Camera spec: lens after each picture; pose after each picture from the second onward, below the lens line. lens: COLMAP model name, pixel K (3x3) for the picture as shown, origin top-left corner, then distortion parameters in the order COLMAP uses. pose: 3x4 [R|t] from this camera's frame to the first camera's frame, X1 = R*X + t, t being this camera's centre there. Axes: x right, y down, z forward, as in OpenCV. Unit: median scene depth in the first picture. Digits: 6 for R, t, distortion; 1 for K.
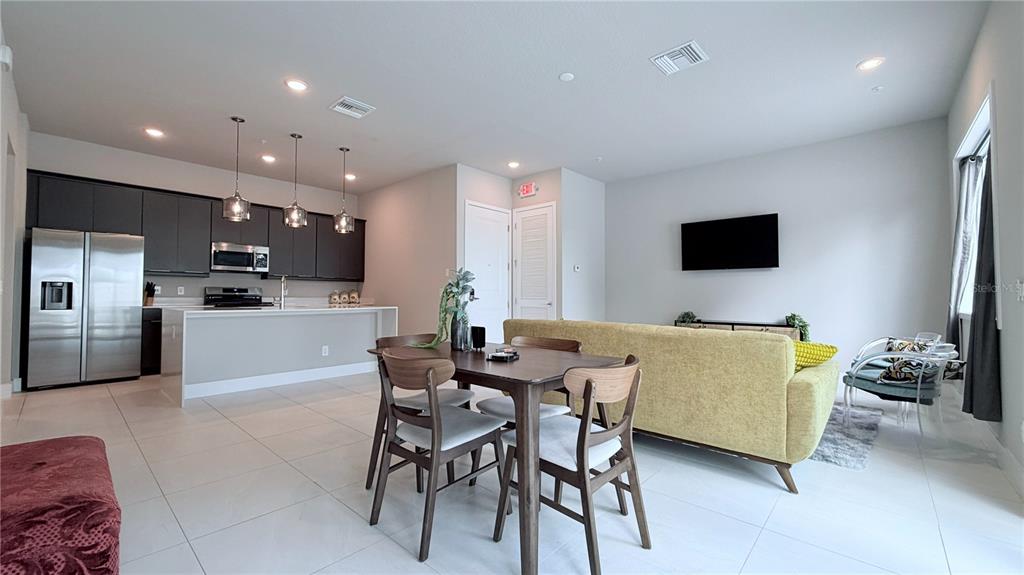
lens RADIAL K [[409.0, 0, 509.5], [0, 409.0, 286.5], [0, 0, 1]] dist [0.000194, -0.000111]
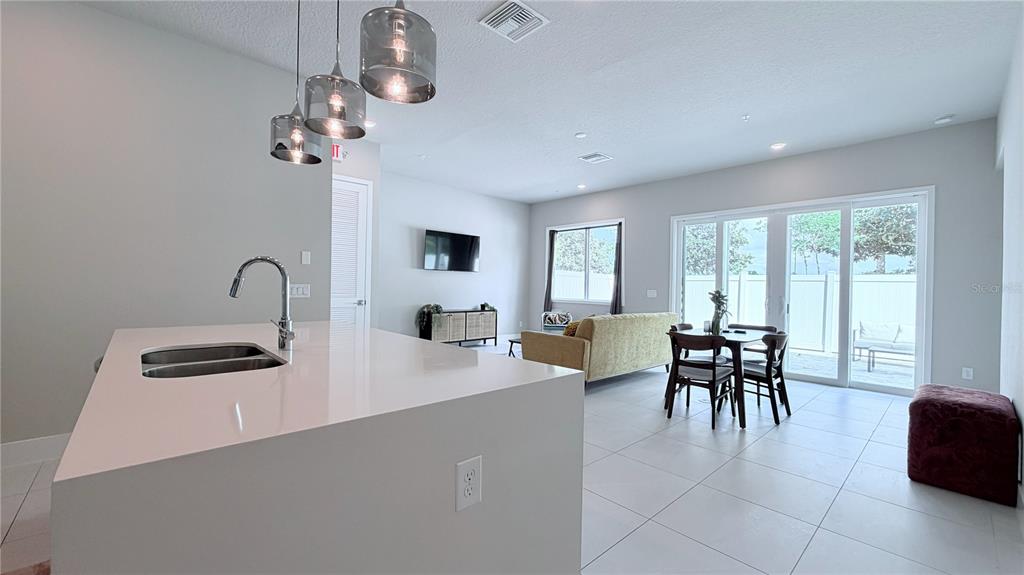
lens RADIAL K [[409.0, 0, 509.5], [0, 409.0, 286.5], [0, 0, 1]] dist [0.000194, -0.000111]
pose [[0.092131, -0.004112, 0.995738, -0.774298], [-0.040614, 0.999144, 0.007883, -0.009954], [-0.994918, -0.041168, 0.091885, 0.690172]]
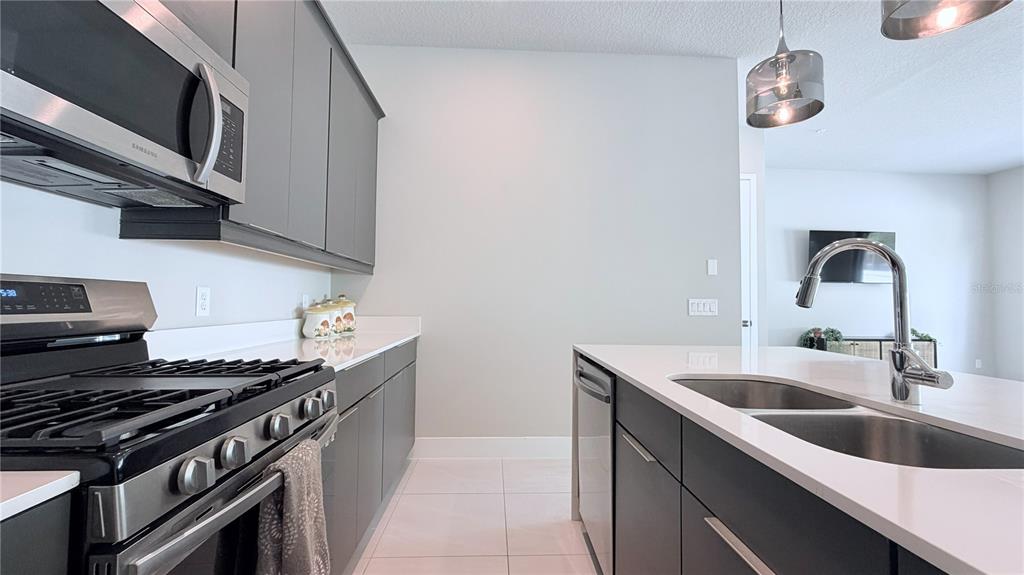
lens RADIAL K [[409.0, 0, 509.5], [0, 409.0, 286.5], [0, 0, 1]] dist [0.000194, -0.000111]
pose [[0.712422, 0.032077, 0.701018, -0.724085], [-0.024193, 0.999484, -0.021147, 0.005894], [-0.701334, -0.001894, 0.712830, 0.875241]]
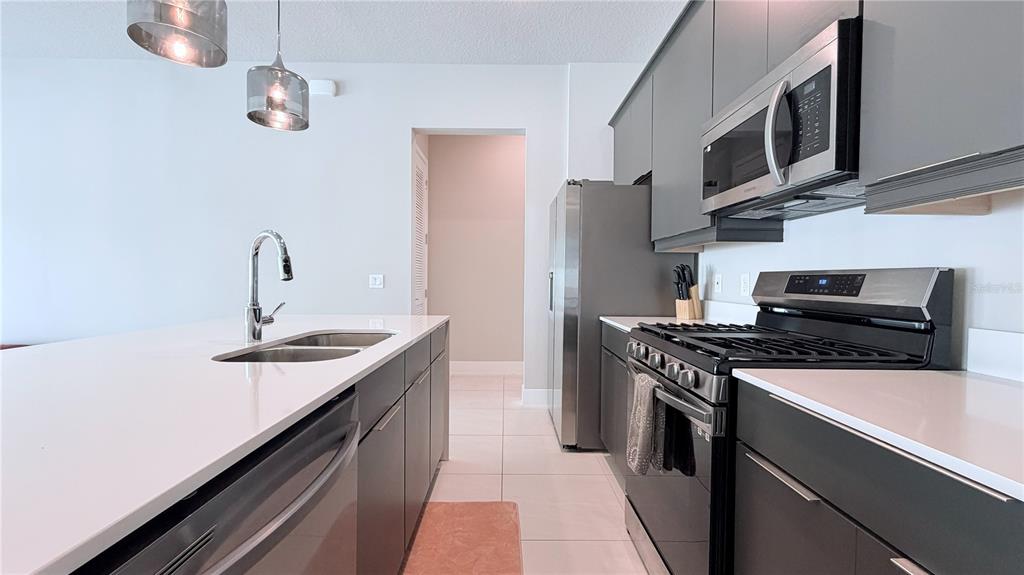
lens RADIAL K [[409.0, 0, 509.5], [0, 409.0, 286.5], [0, 0, 1]] dist [0.000194, -0.000111]
pose [[-0.738484, 0.000086, -0.674271, -0.435892], [0.002520, 0.999993, -0.002632, 0.012724], [0.674266, -0.003643, -0.738480, 1.175731]]
